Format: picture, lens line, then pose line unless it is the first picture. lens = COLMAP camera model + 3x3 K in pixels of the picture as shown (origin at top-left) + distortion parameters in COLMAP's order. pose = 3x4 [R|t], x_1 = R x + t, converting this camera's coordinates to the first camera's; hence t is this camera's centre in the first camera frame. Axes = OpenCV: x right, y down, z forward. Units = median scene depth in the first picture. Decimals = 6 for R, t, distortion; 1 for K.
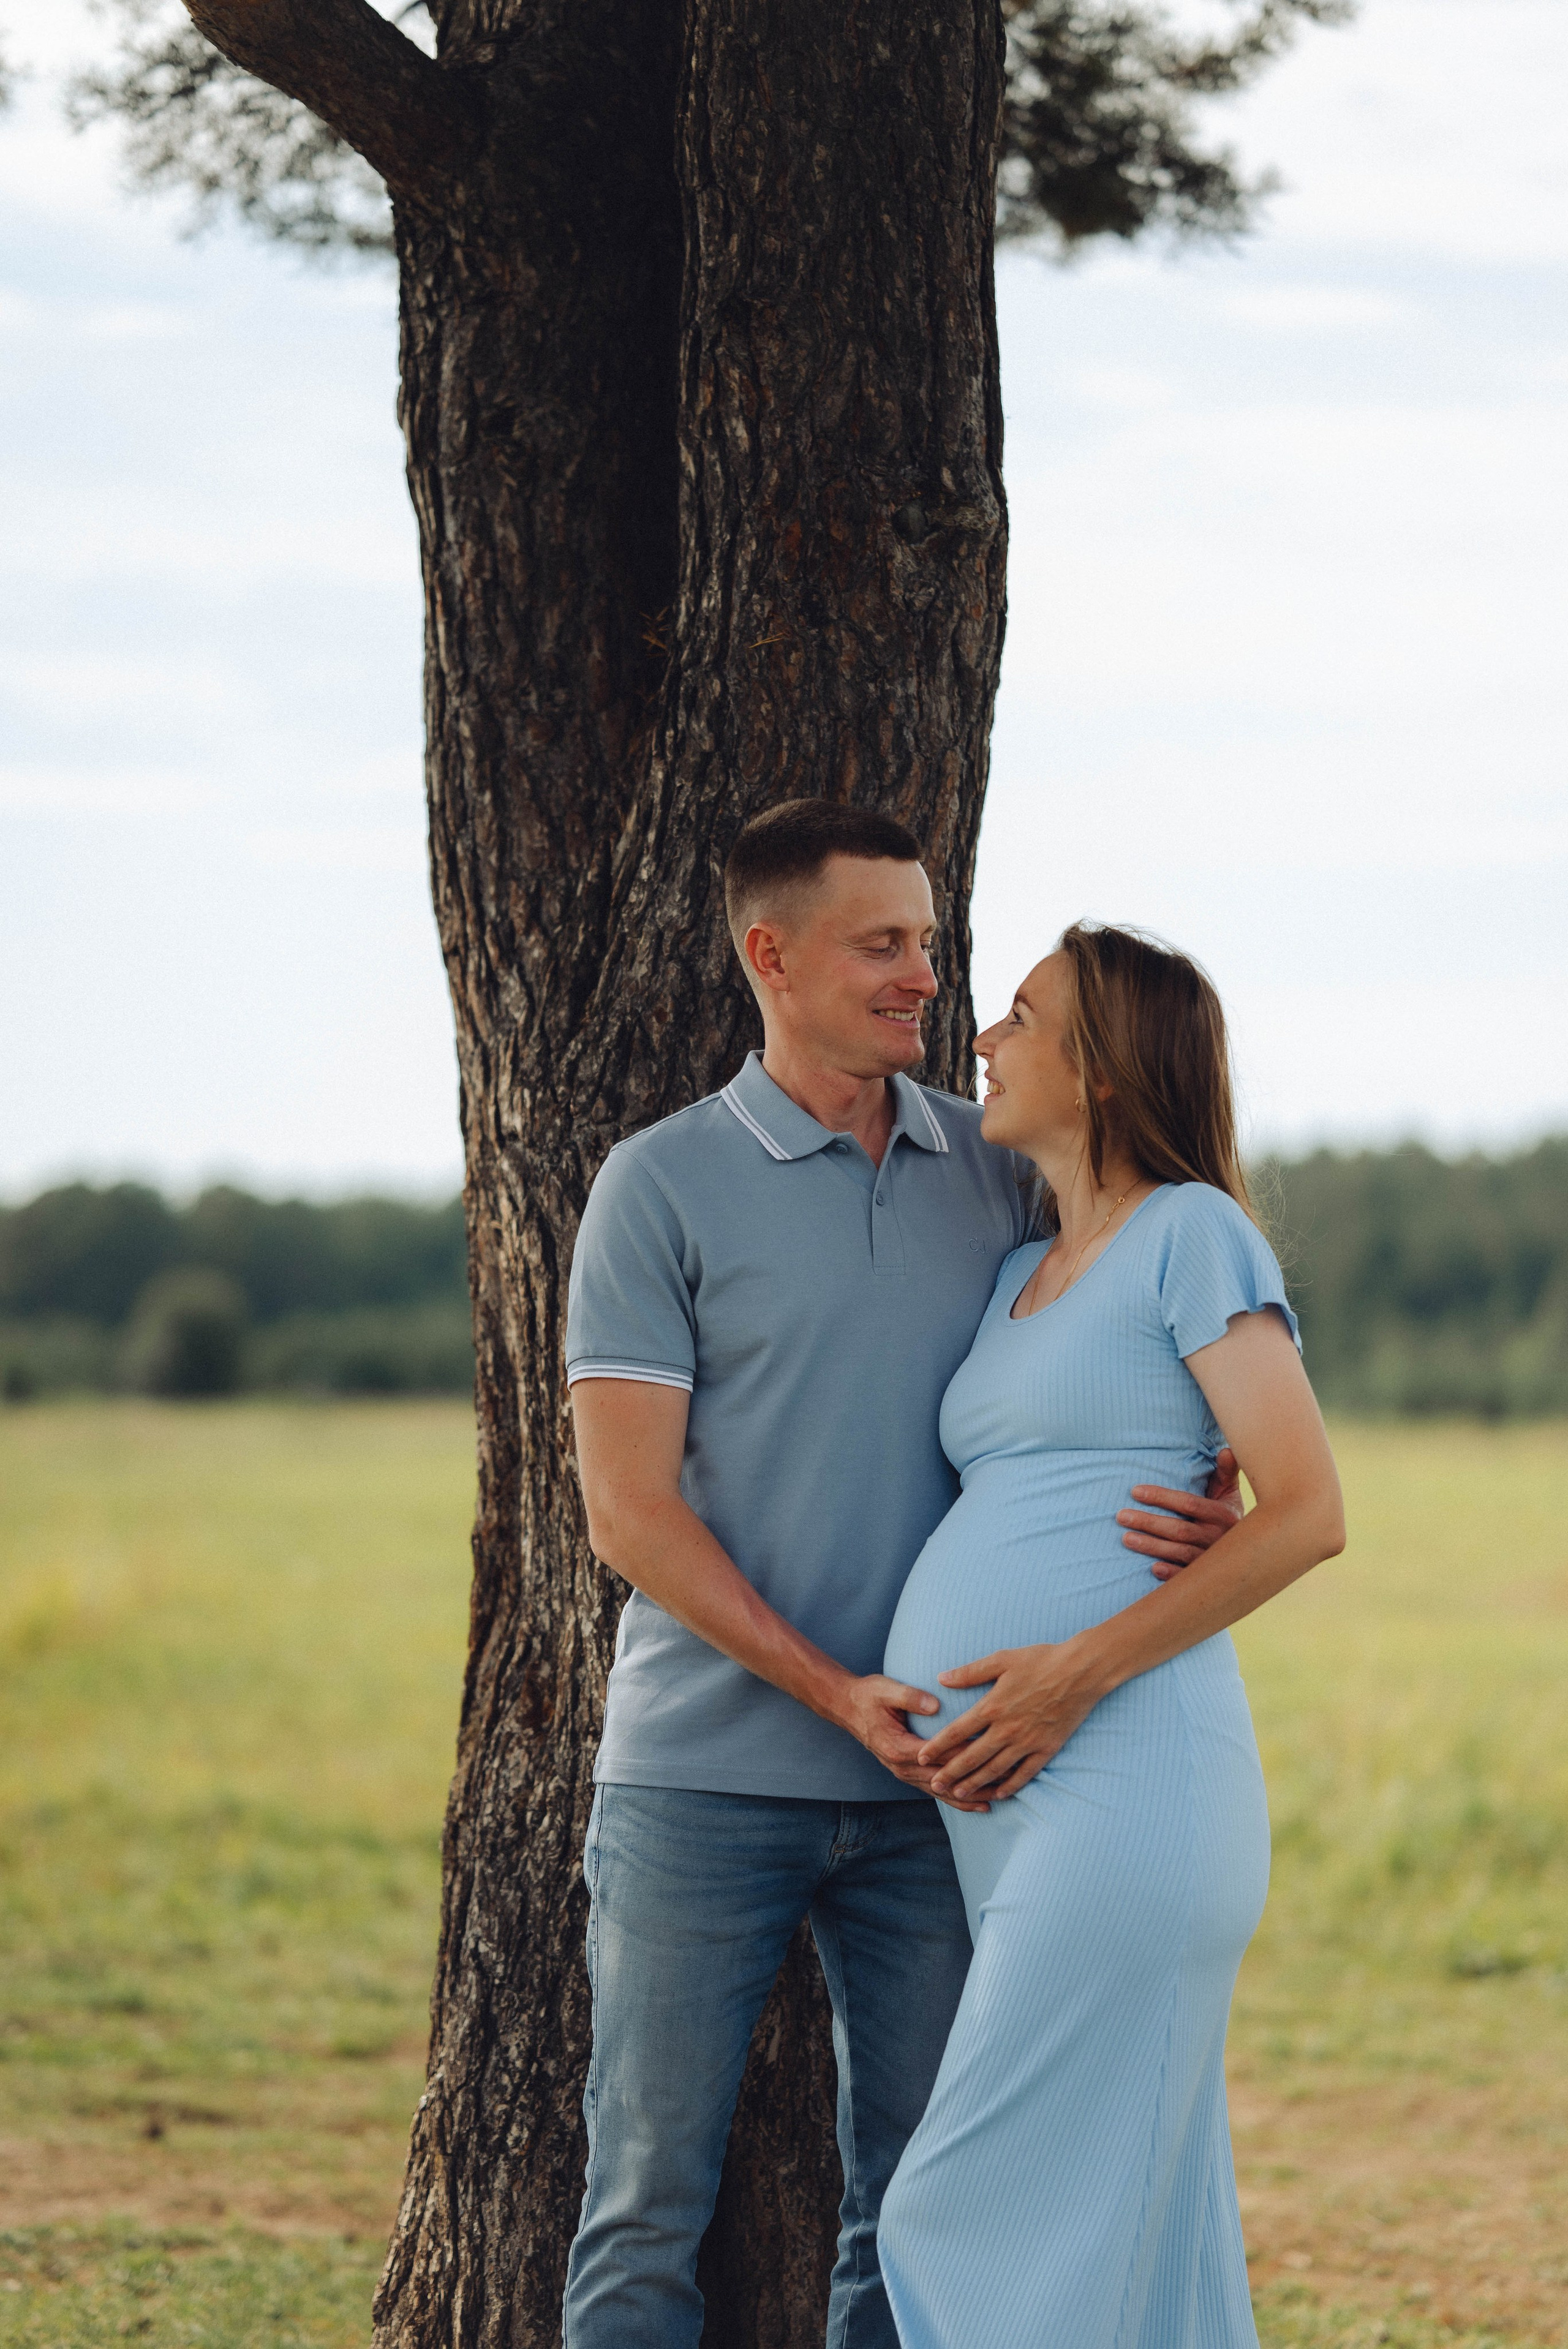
lens RADIAL K [[7659.4, 0, 784.0], [0, 7659.4, 1174.5], [0, 0, 1]] dist [0.250911, 0.405663]
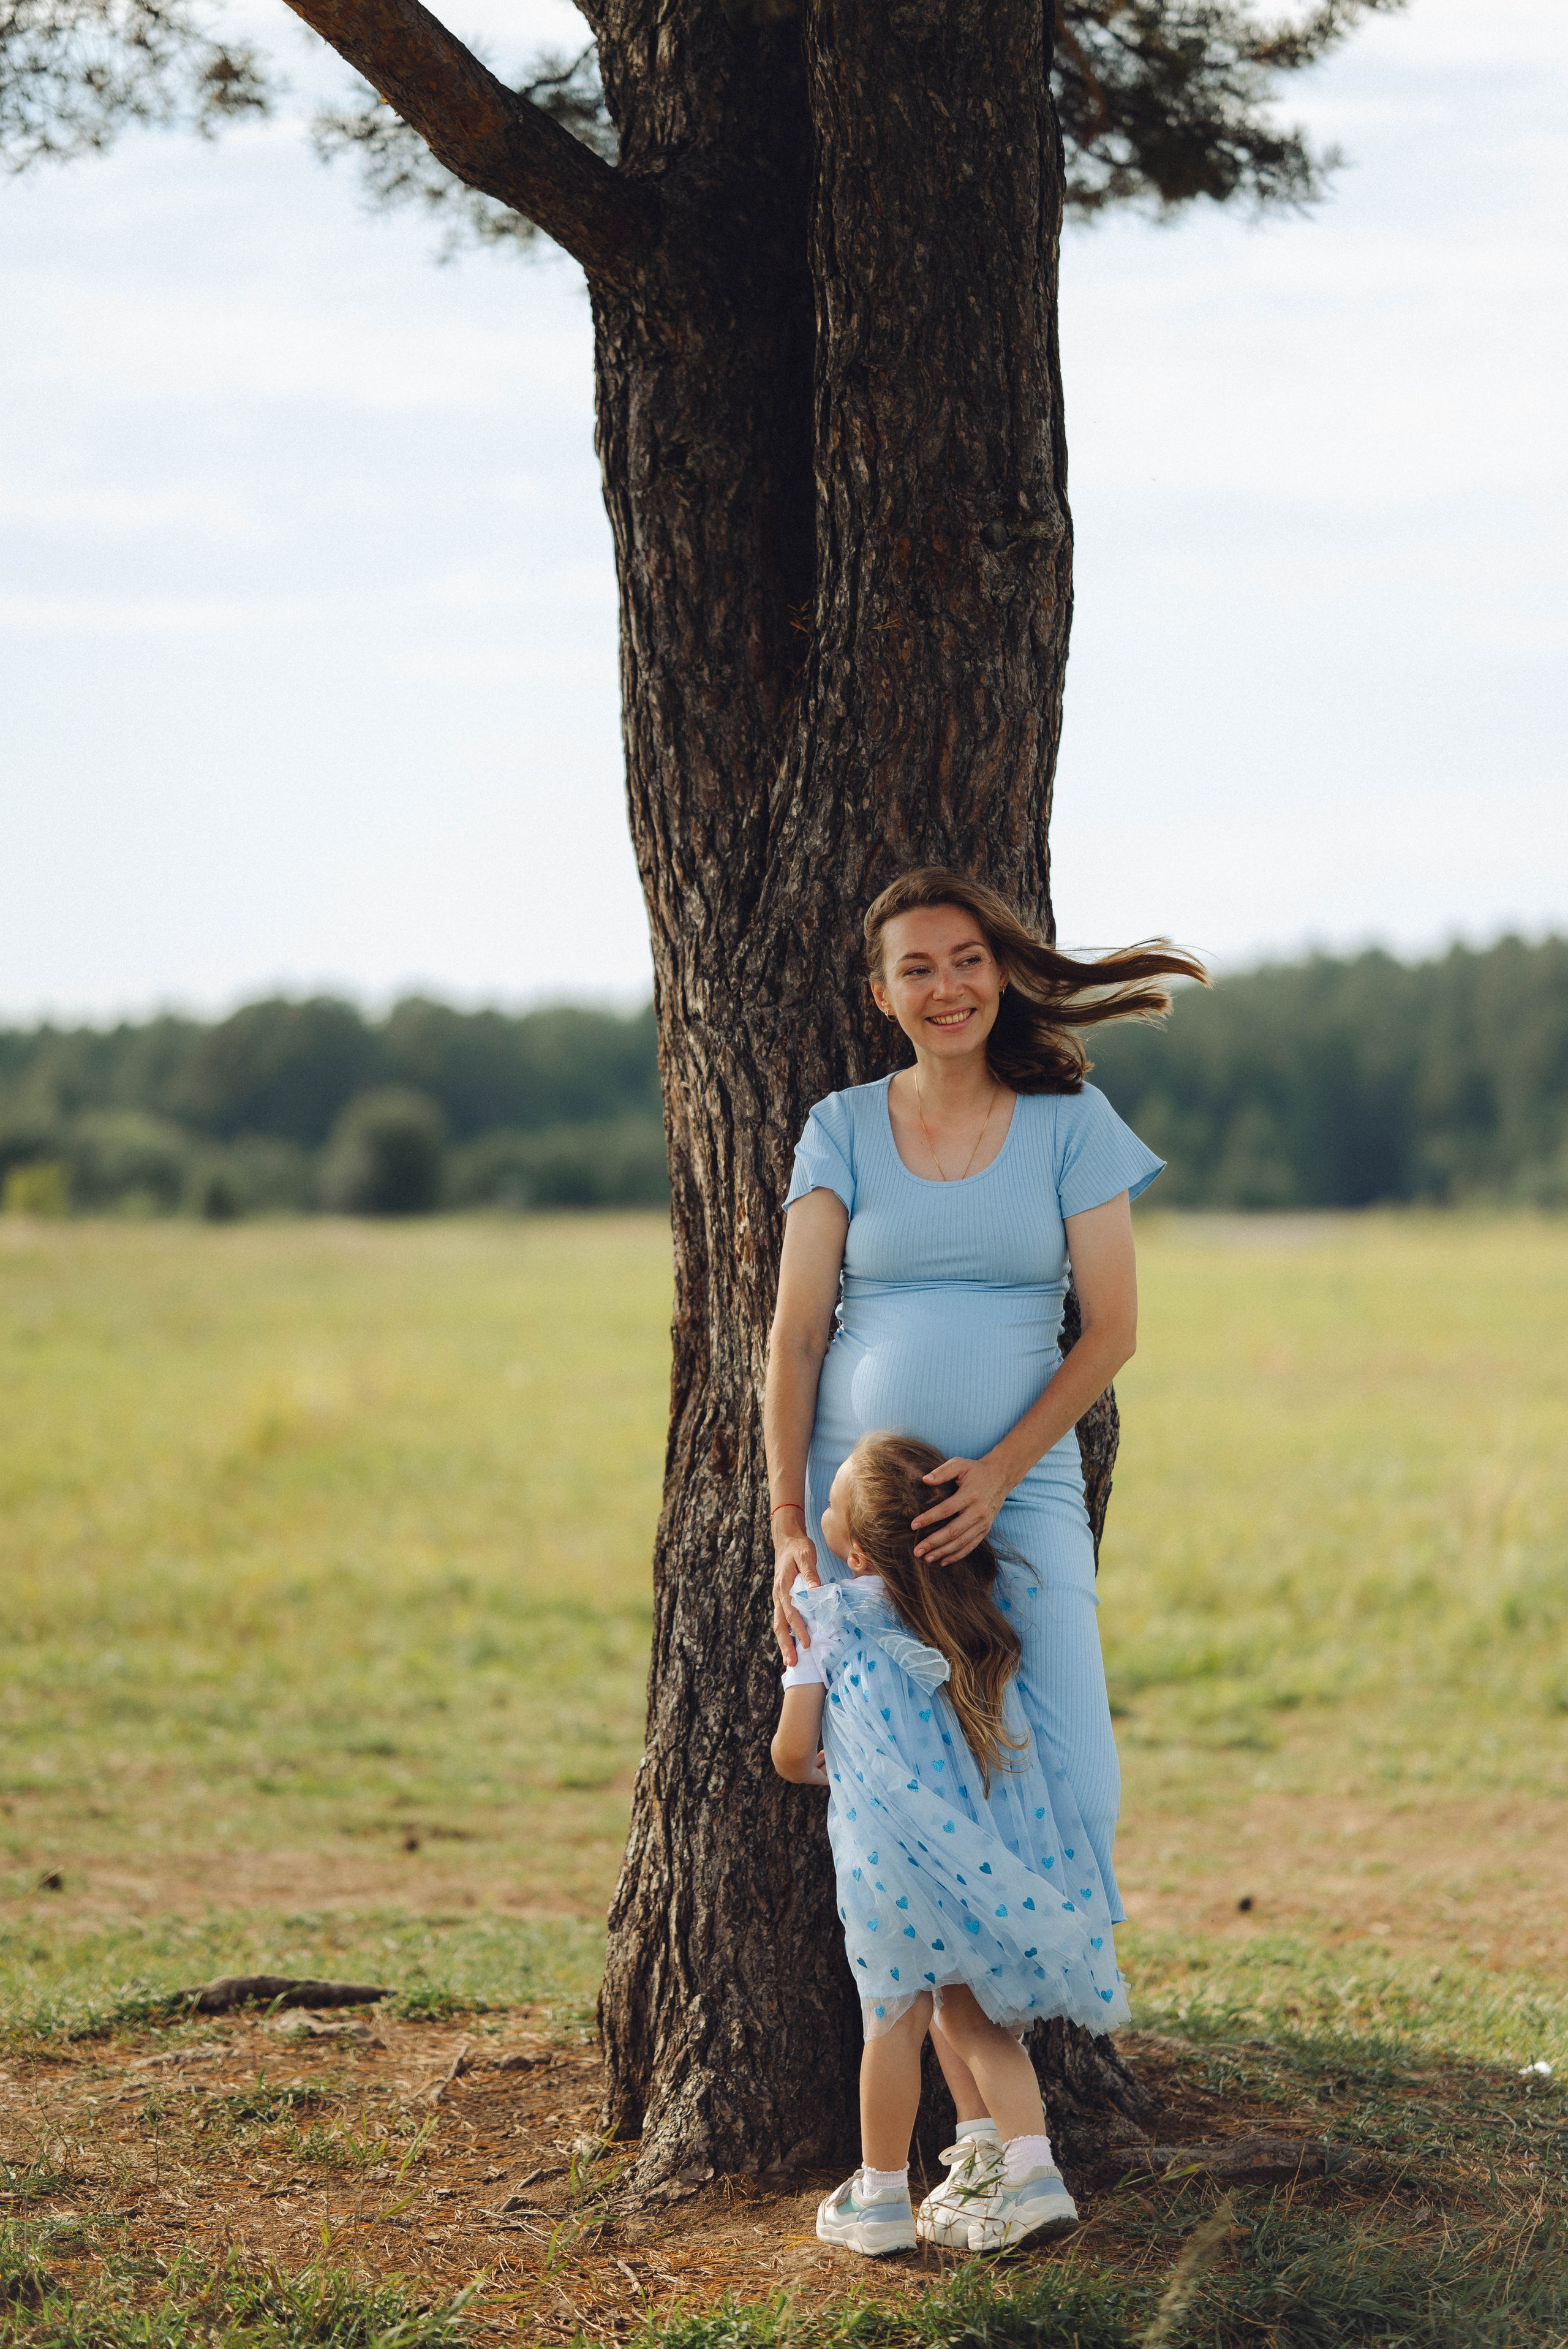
lens RADIAL K [[7659.4, 0, 784.0], [0, 7659.4, 1174.5], [0, 0, 1]] dist [0.250911, 0.405663]
pose [[0.999494, -0.019088, -0.025428, 0.011516], [0.019727, 0.999489, 0.025137, -0.010512], [0.024935, -0.025626, 0.999361, -0.286529]]
